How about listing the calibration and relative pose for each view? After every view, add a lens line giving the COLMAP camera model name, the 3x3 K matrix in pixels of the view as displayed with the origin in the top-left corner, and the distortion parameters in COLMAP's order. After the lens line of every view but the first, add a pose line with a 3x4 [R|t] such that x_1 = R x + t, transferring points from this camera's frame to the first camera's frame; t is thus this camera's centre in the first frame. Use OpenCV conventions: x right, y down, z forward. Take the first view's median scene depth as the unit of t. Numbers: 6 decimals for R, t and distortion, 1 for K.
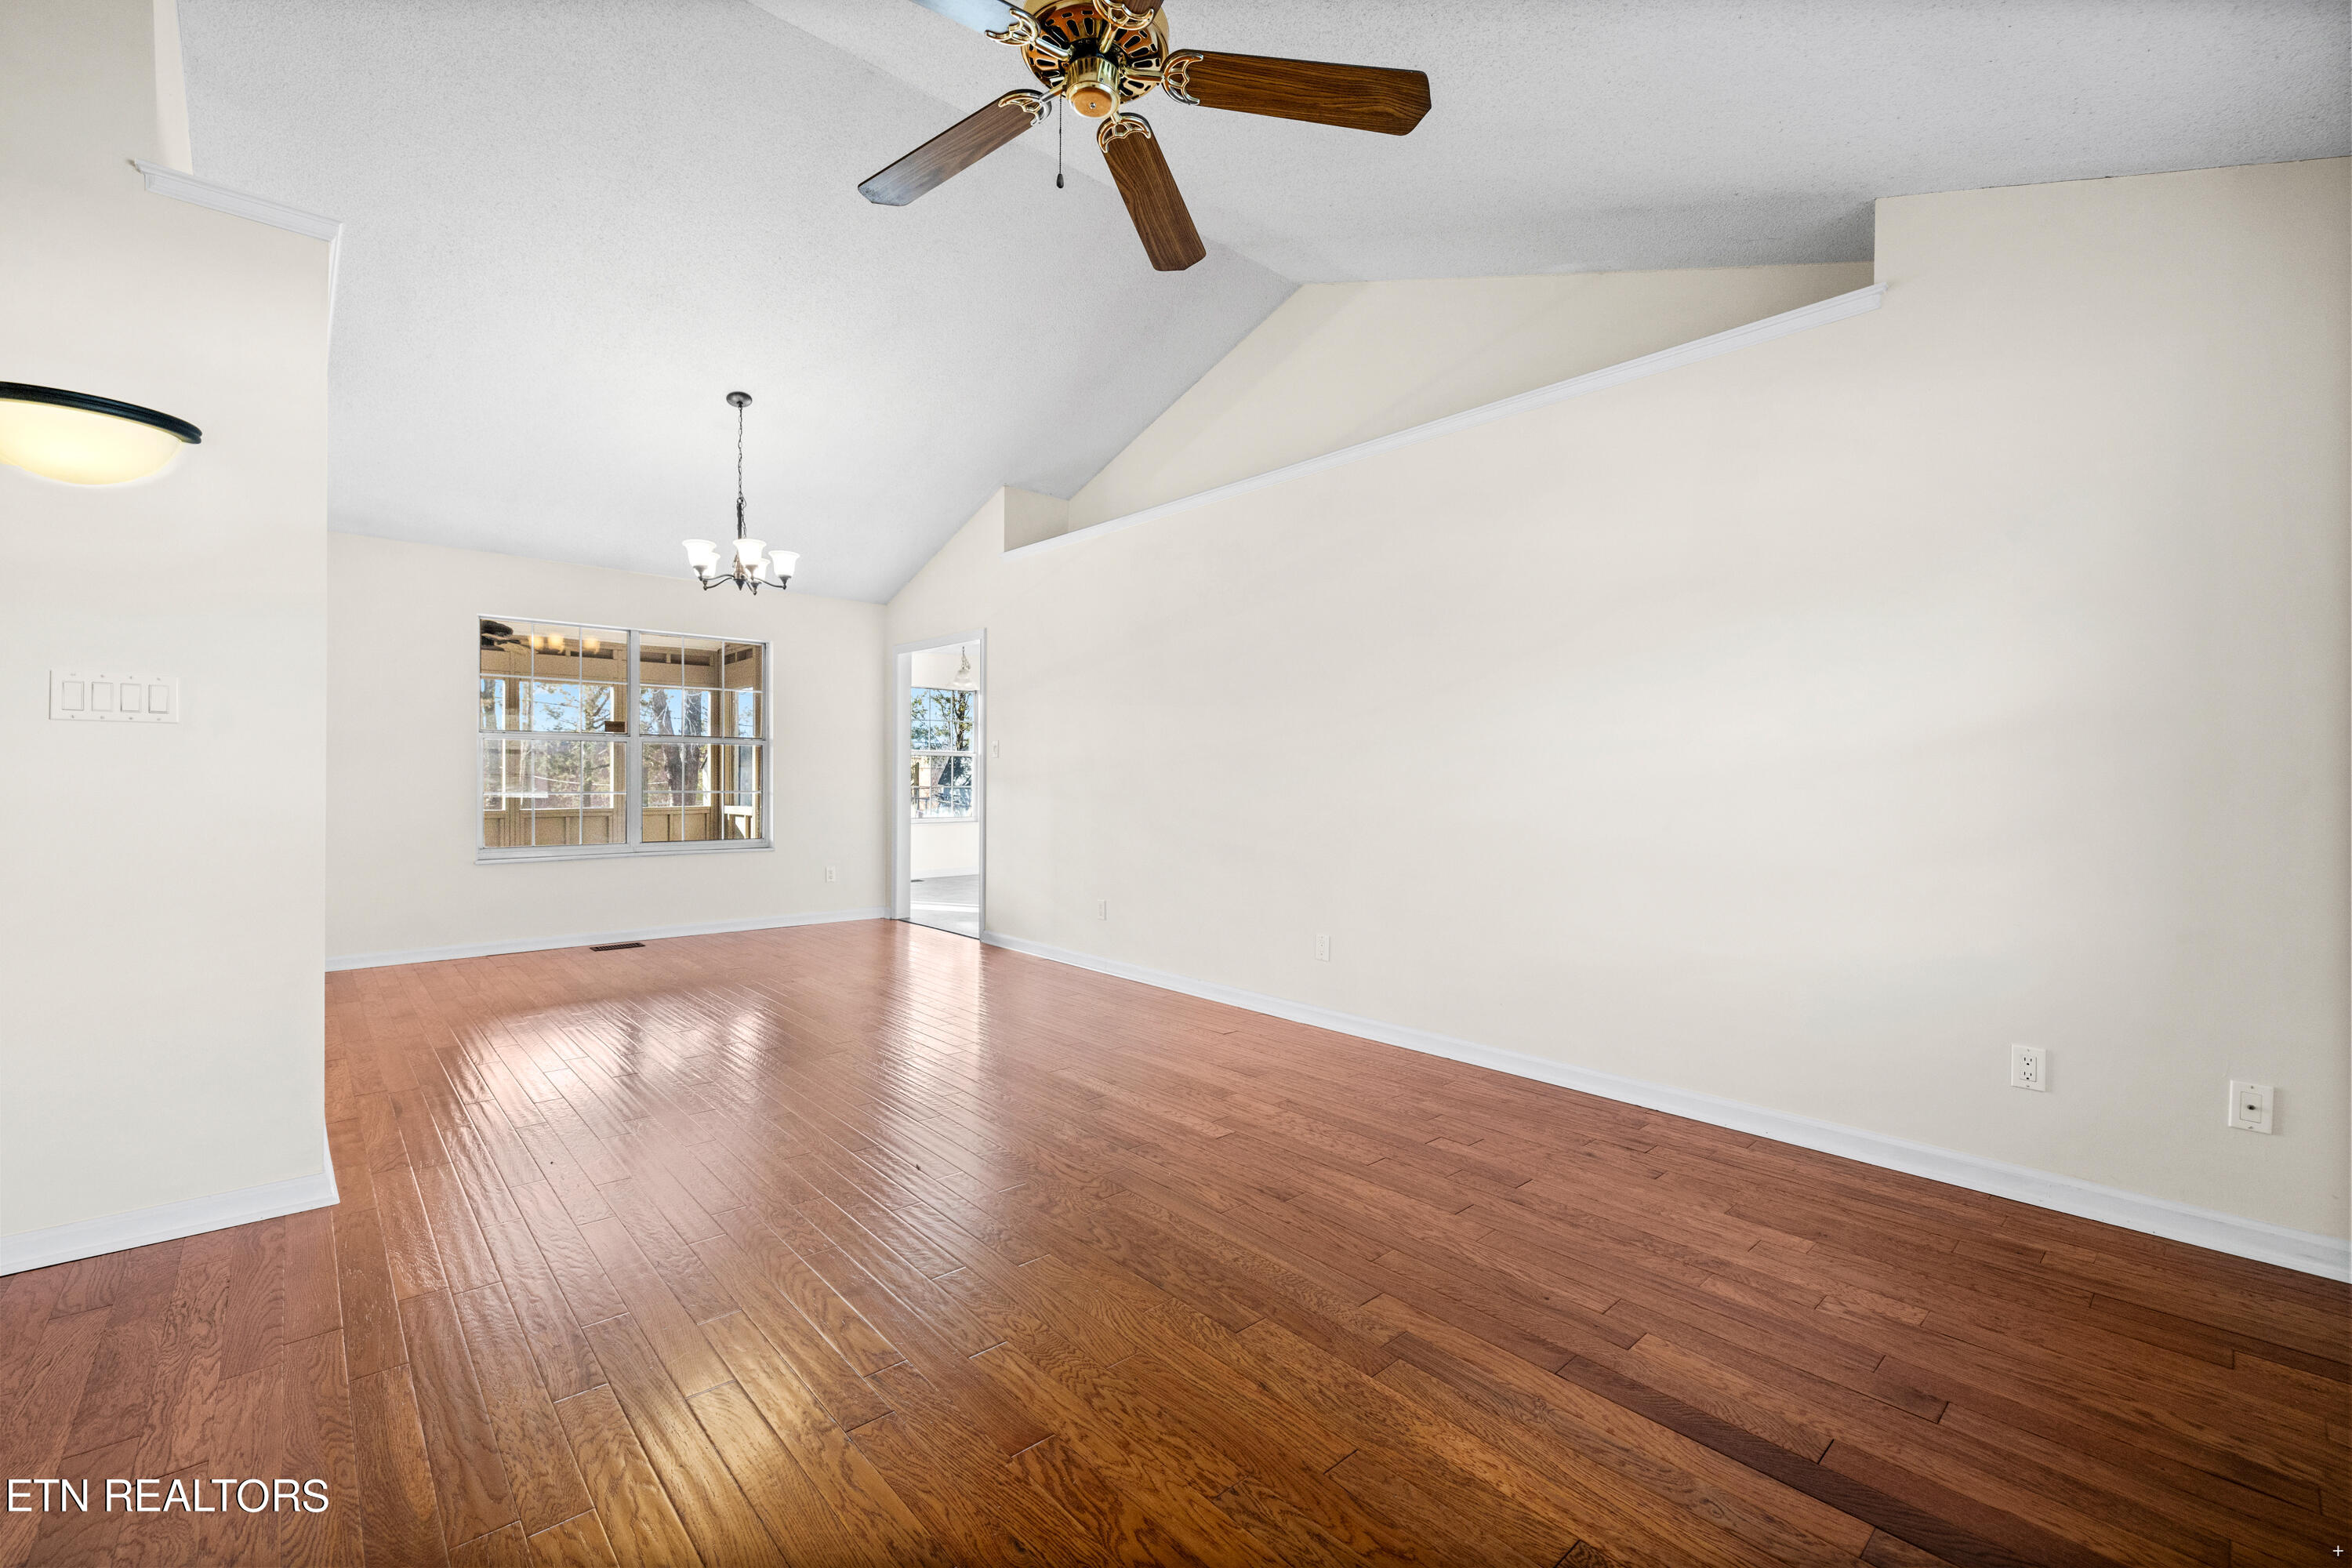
lens RADIAL K [[984.4, 0, 1169.5], [0, 984.4, 784.0], [0, 0, 1]] dist [-0.008460, -0.000519]
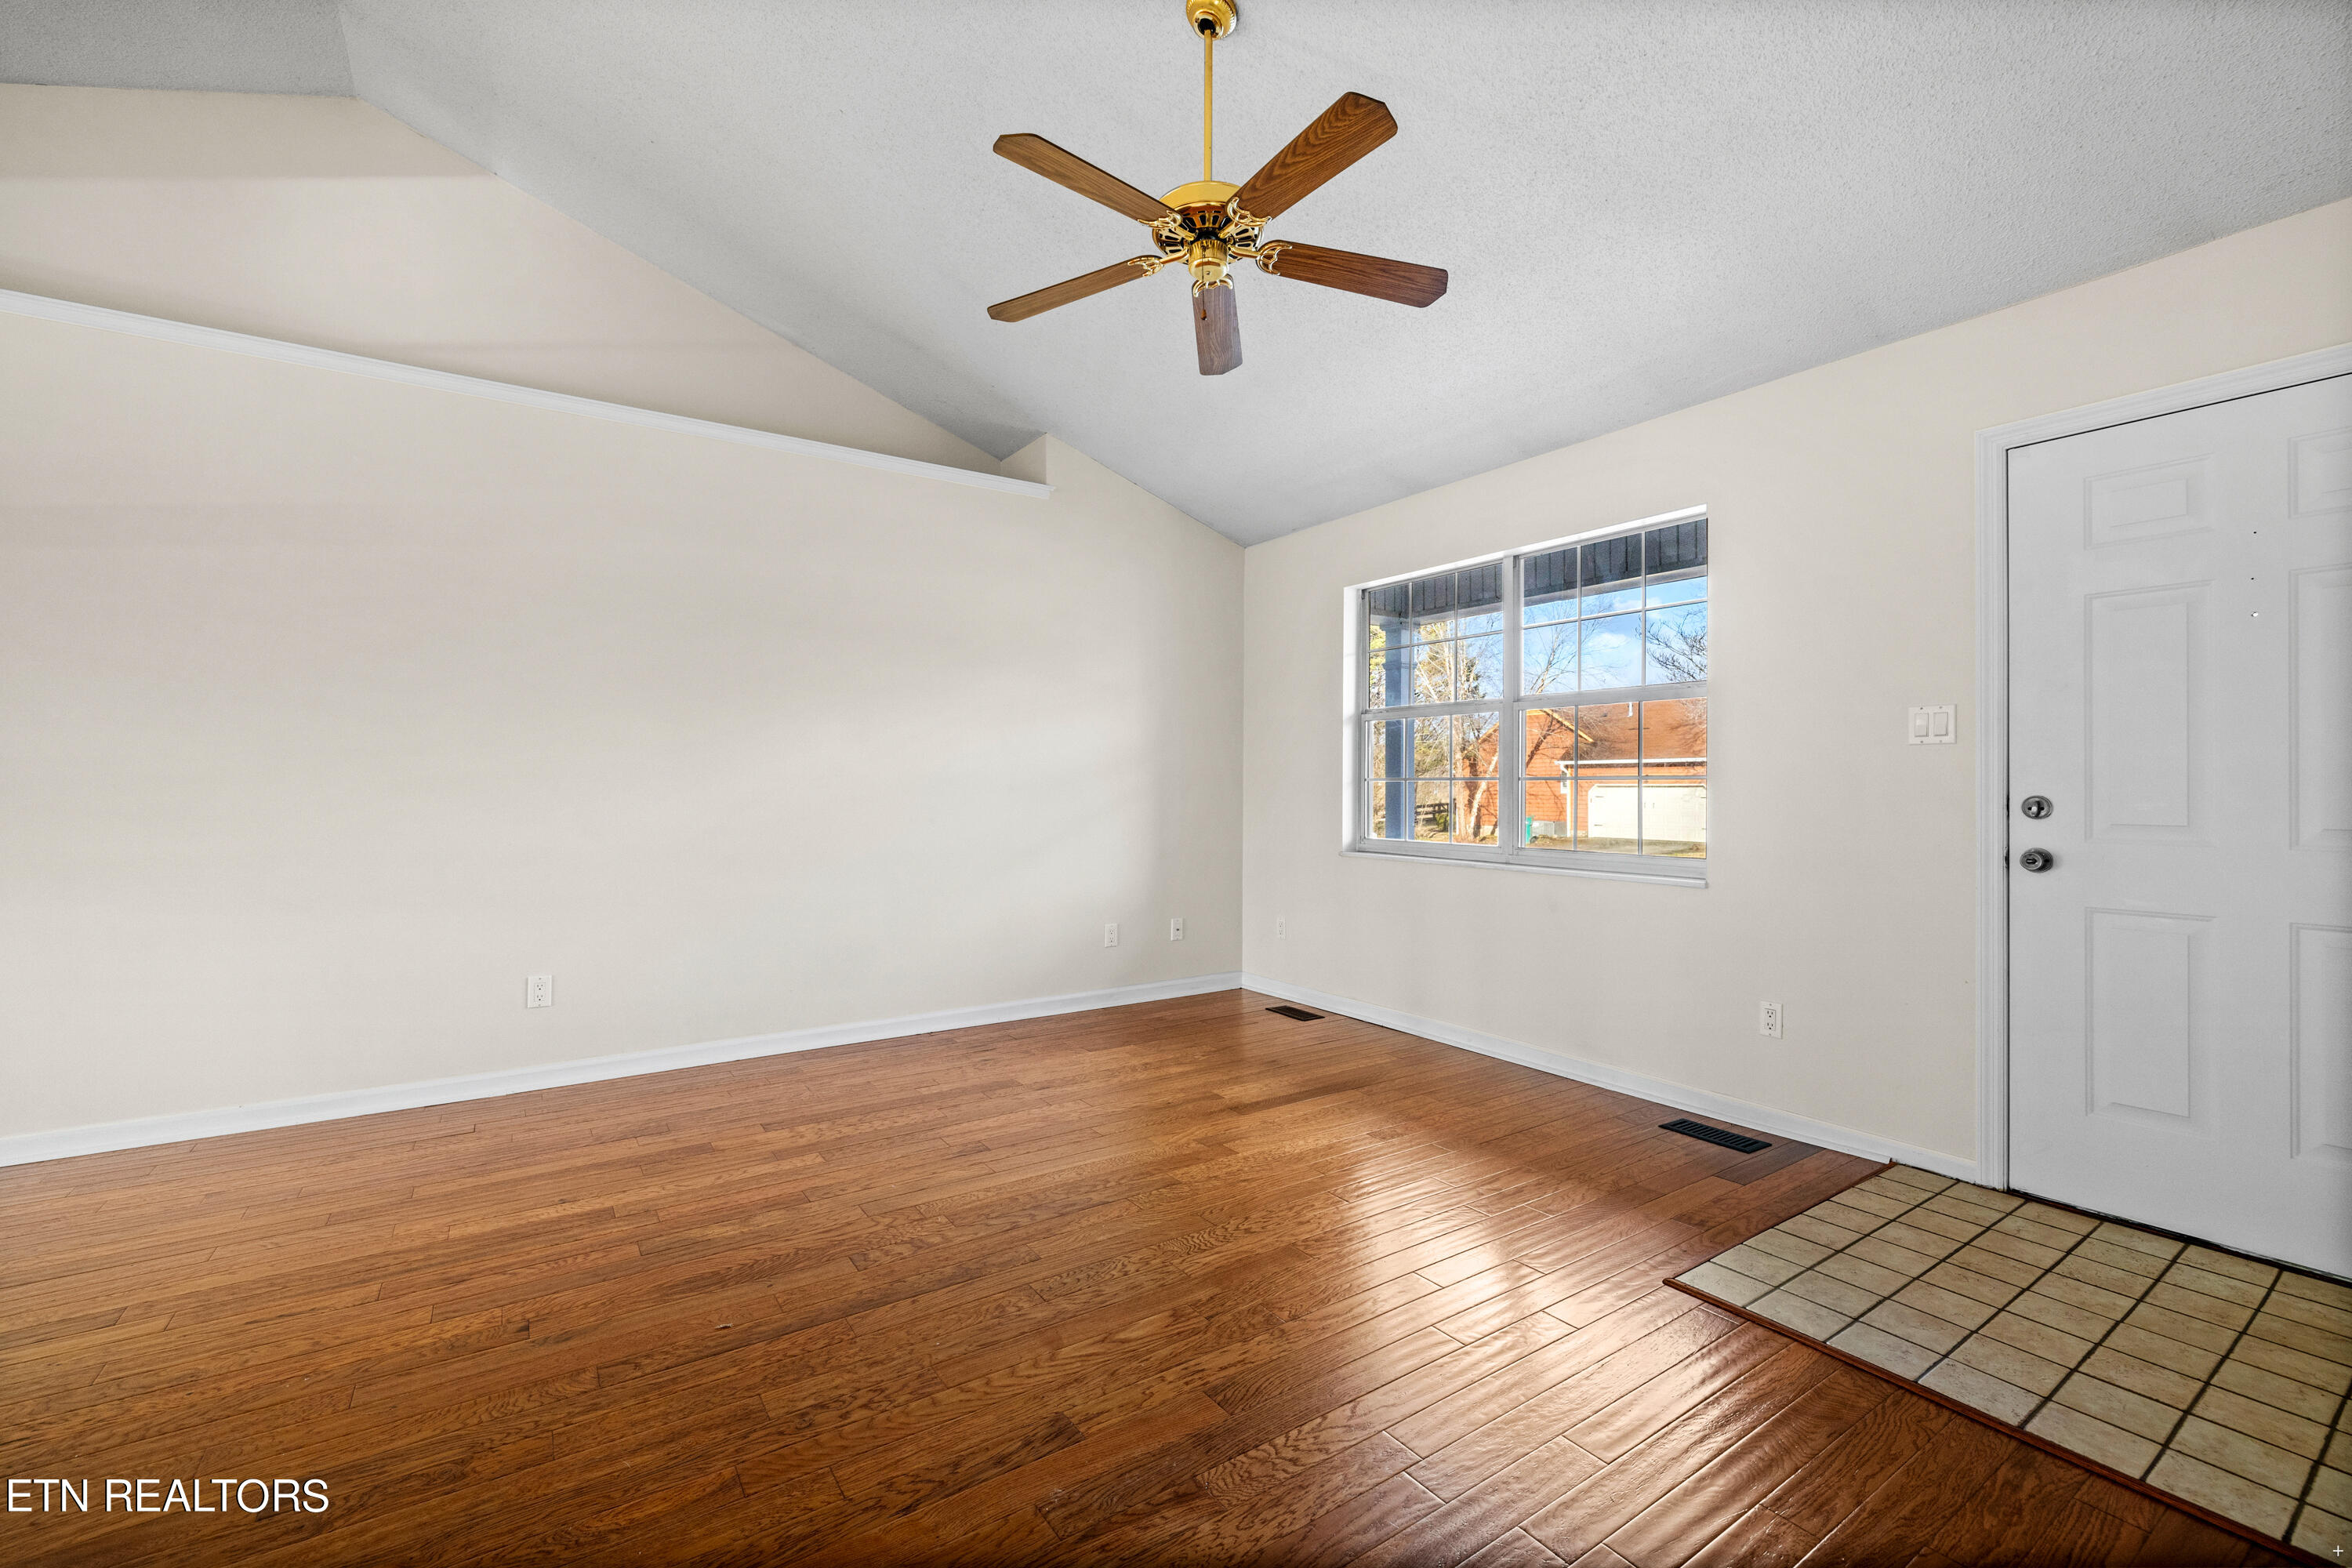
lens RADIAL K [[984.4, 0, 1169.5], [0, 984.4, 784.0], [0, 0, 1]] dist [-0.008460, -0.000519]
pose [[0.137813, -0.003749, 0.990451, -0.841729], [0.010747, 0.999940, 0.002289, -0.005098], [-0.990400, 0.010329, 0.137845, 0.528538]]
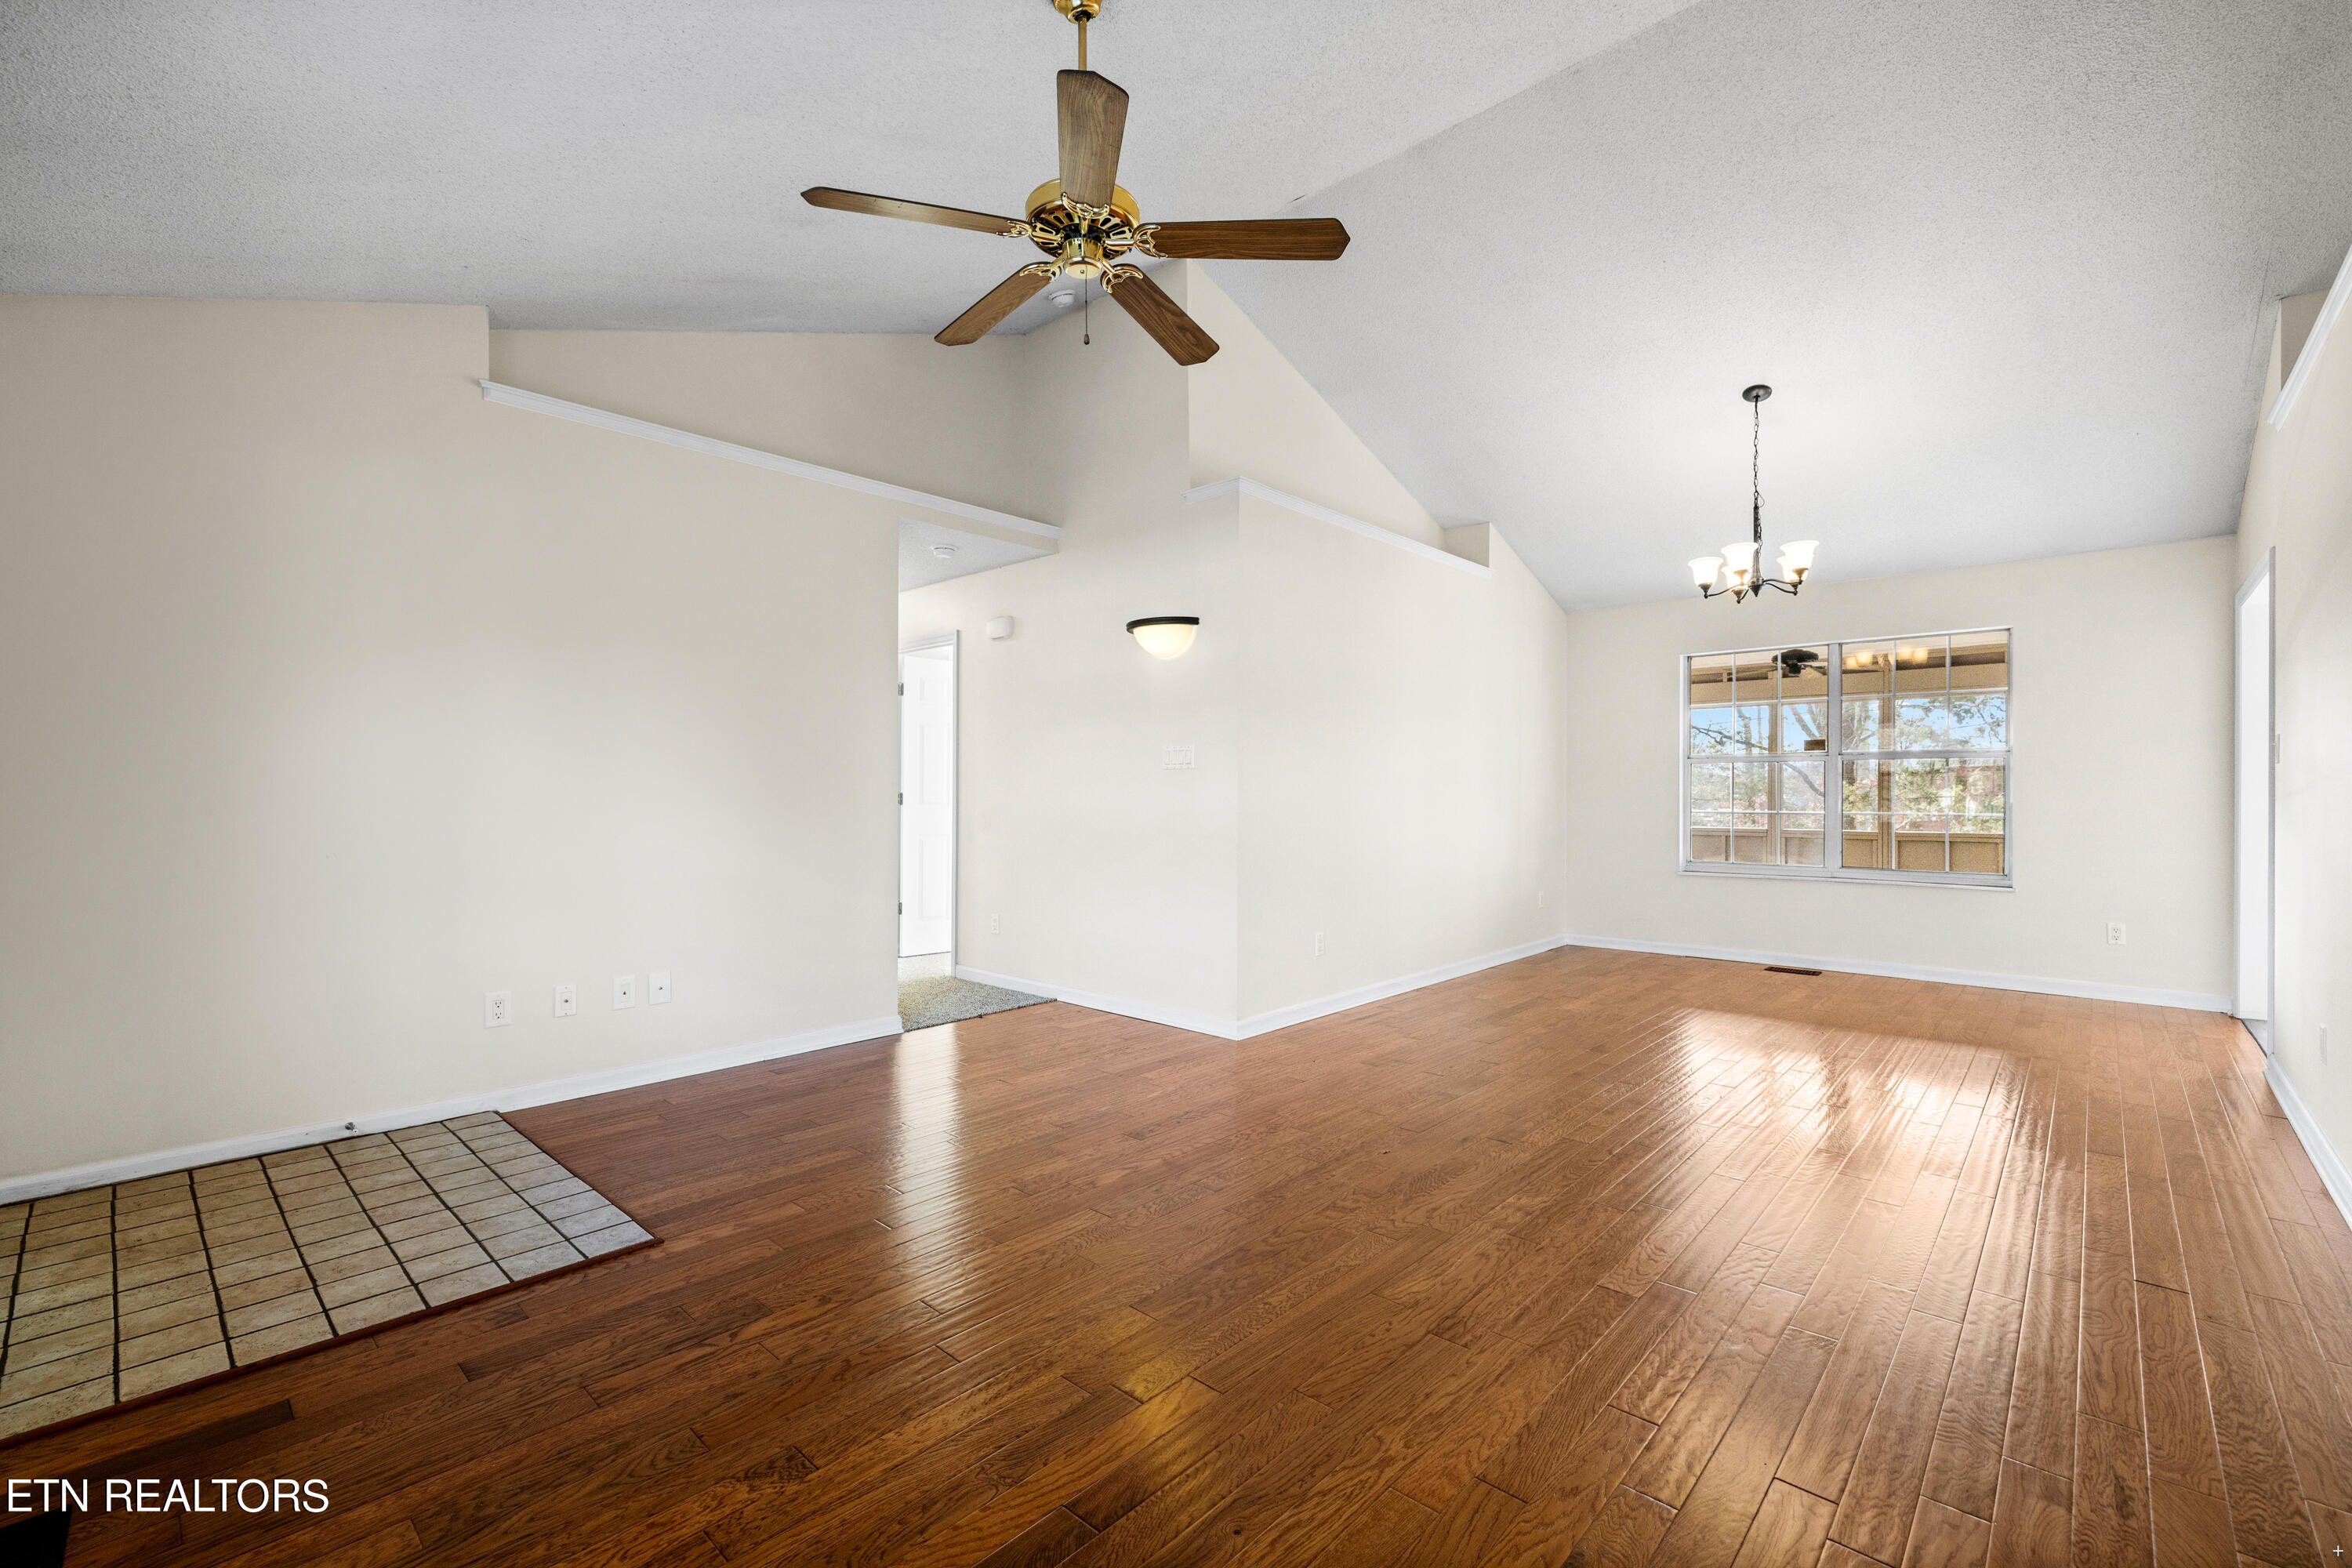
lens RADIAL K [[984.4, 0, 1169.5], [0, 984.4, 784.0], [0, 0, 1]] dist [-0.008460, -0.000519]
pose [[0.095075, -0.013620, -0.995377, 0.739187], [-0.010918, 0.999832, -0.014724, 0.002228], [0.995410, 0.012268, 0.094911, 0.601060]]
